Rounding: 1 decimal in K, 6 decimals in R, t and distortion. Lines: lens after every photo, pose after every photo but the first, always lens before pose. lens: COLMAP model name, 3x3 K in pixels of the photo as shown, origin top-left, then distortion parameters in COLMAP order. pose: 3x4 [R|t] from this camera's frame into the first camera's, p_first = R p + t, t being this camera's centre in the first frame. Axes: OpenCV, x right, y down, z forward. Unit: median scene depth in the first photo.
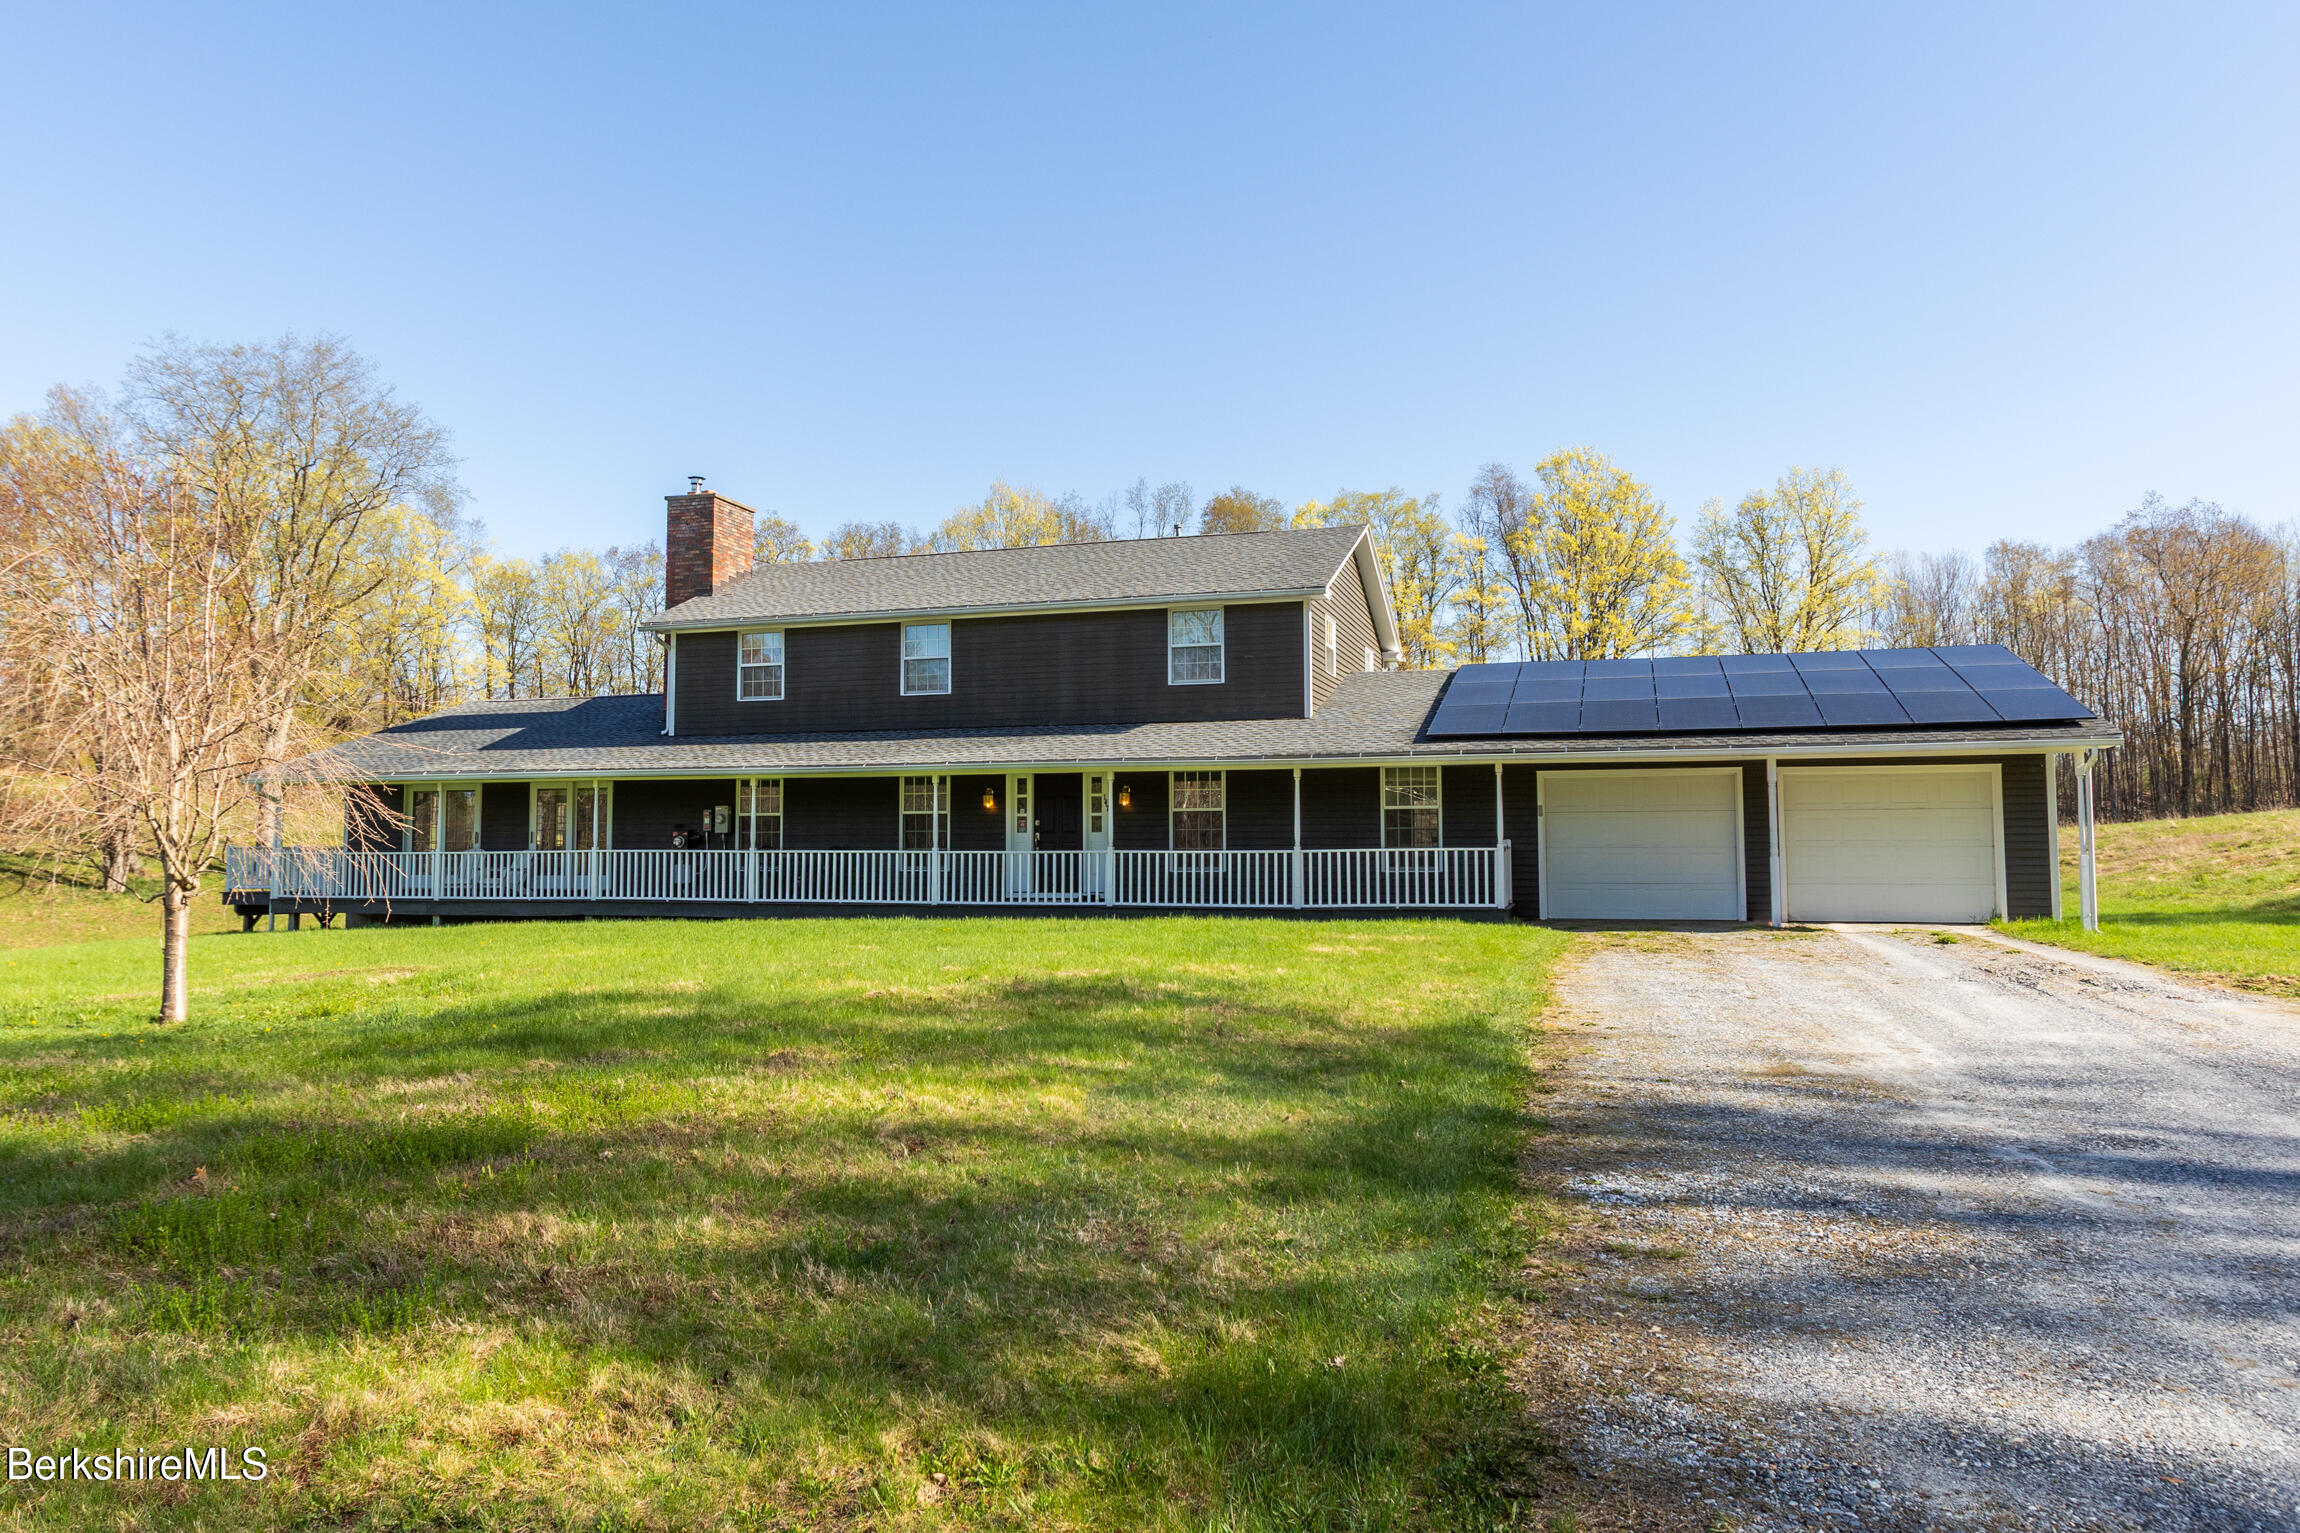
lens RADIAL K [[1555.0, 0, 1132.4], [0, 1555.0, 732.0], [0, 0, 1]] dist [0.003085, 0.000500]
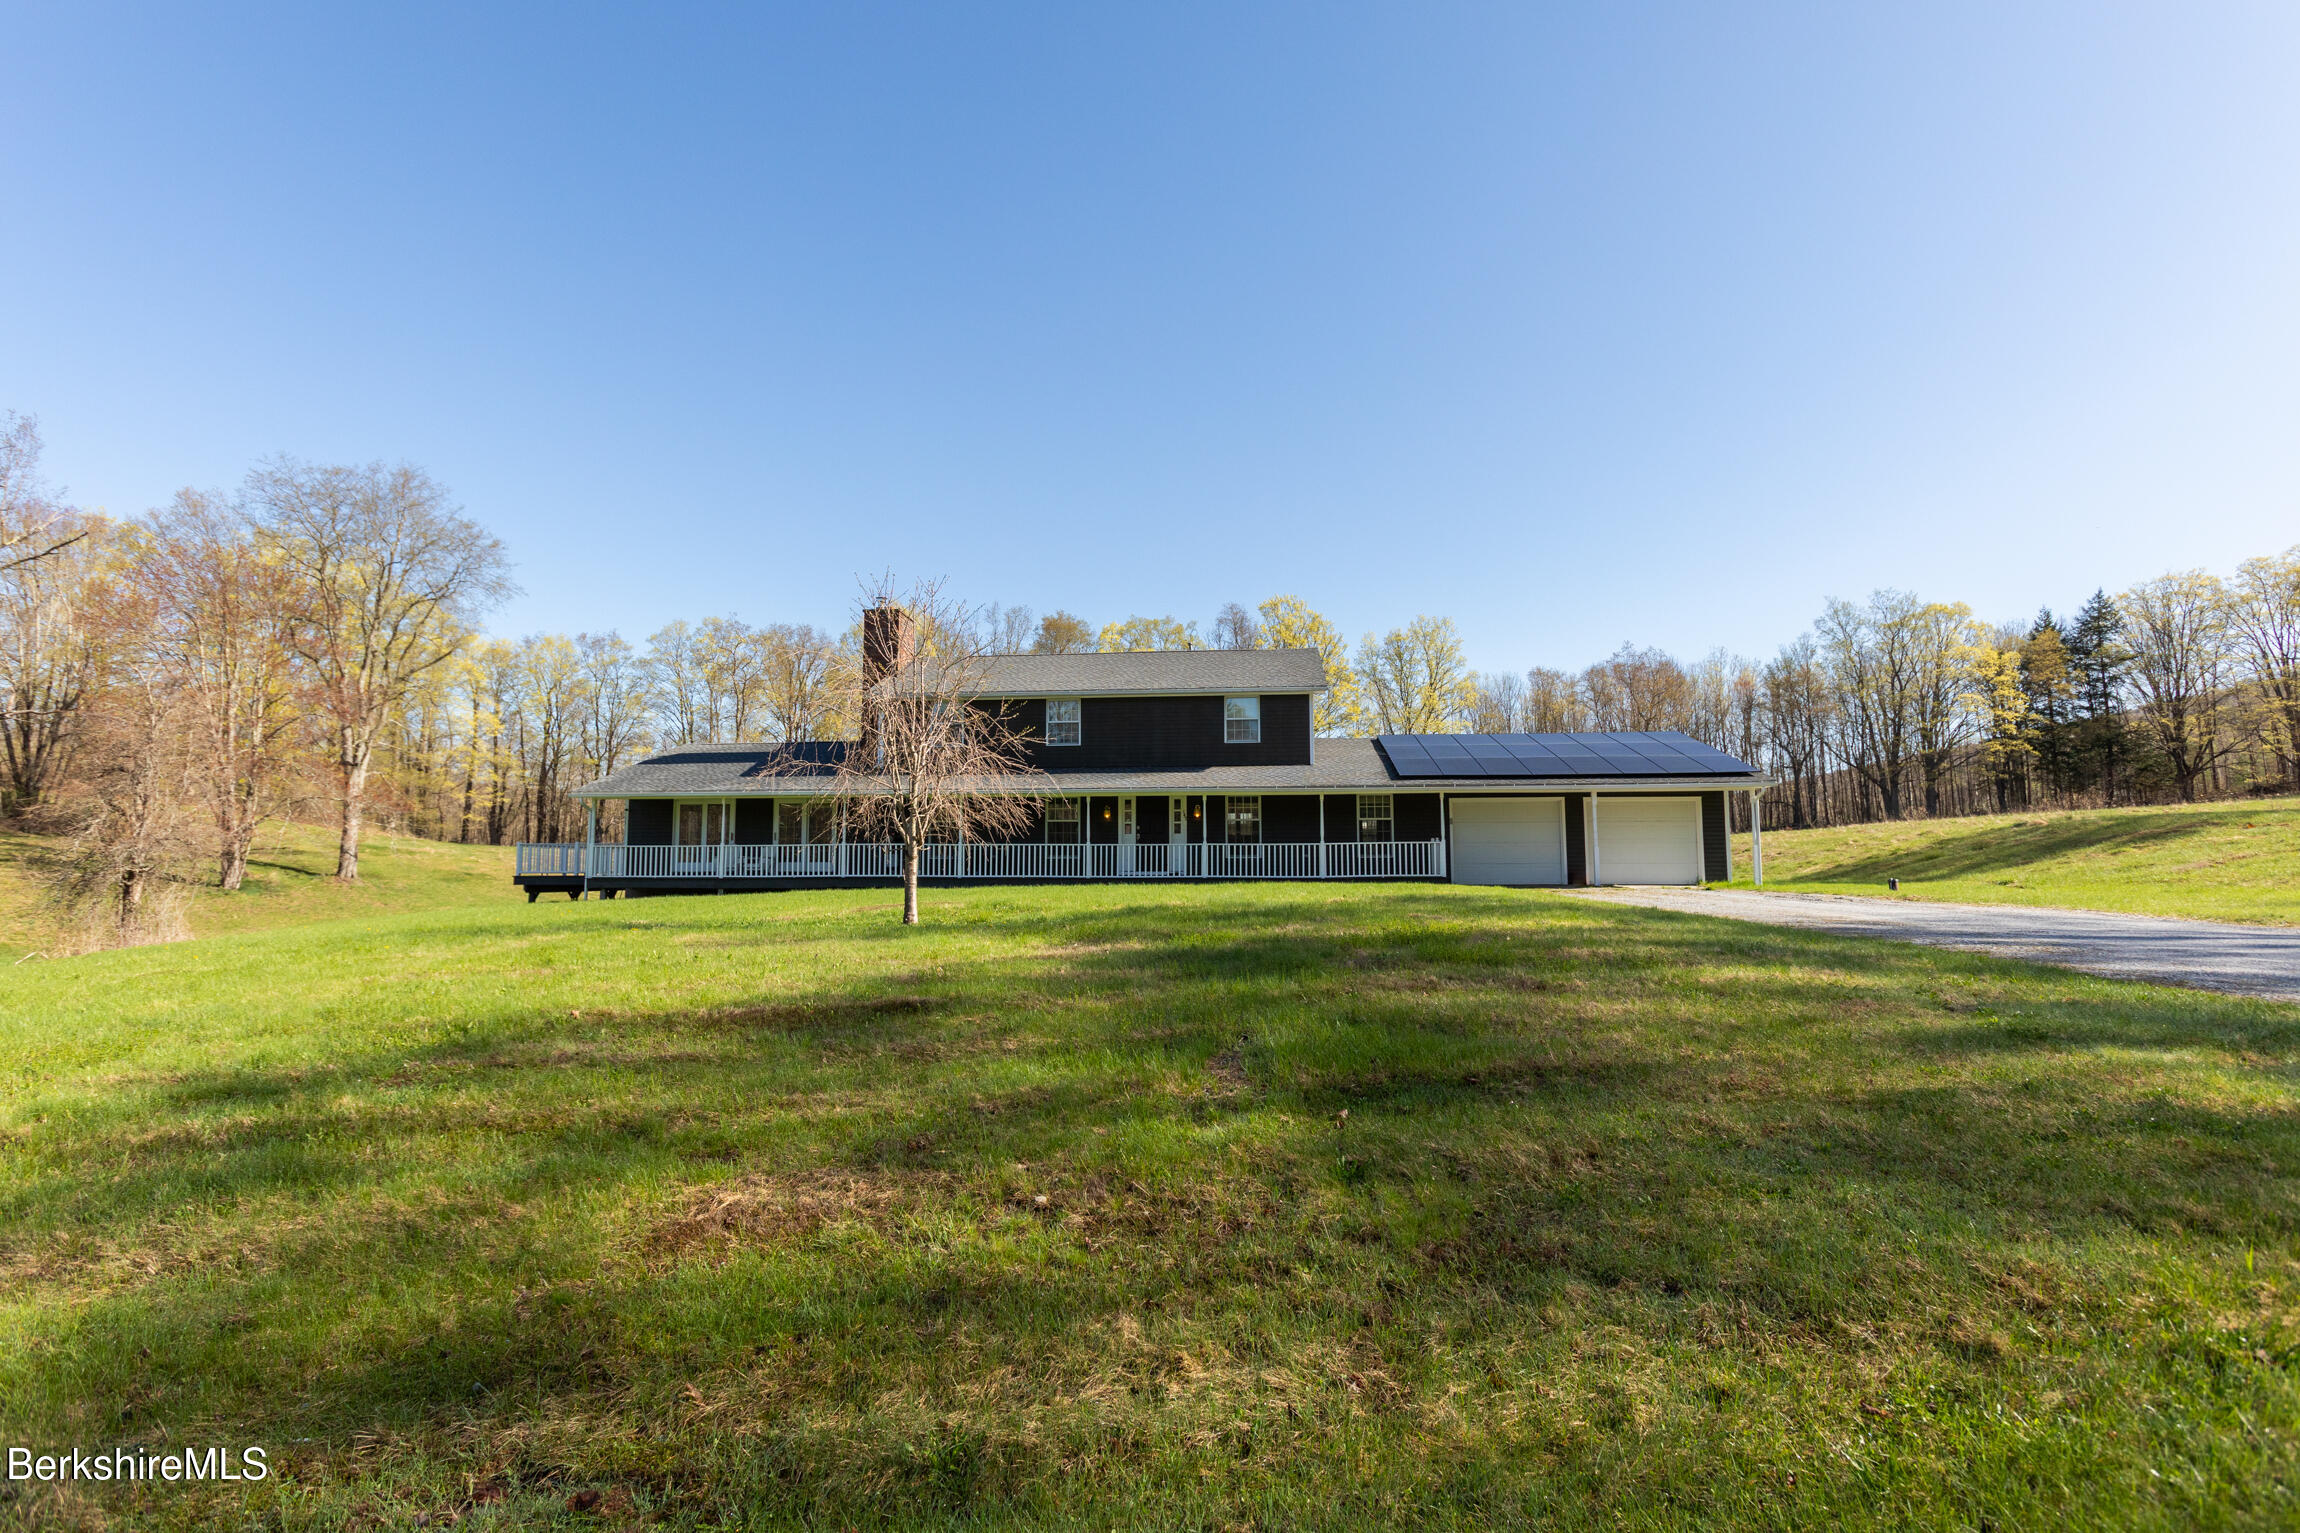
lens RADIAL K [[1108.6, 0, 1145.5], [0, 1108.6, 762.9], [0, 0, 1]] dist [0.000222, 0.002471]
pose [[0.978255, 0.019910, 0.206446, -0.255842], [-0.016253, 0.999680, -0.019394, 0.012579], [-0.206766, 0.015617, 0.978266, -0.097917]]
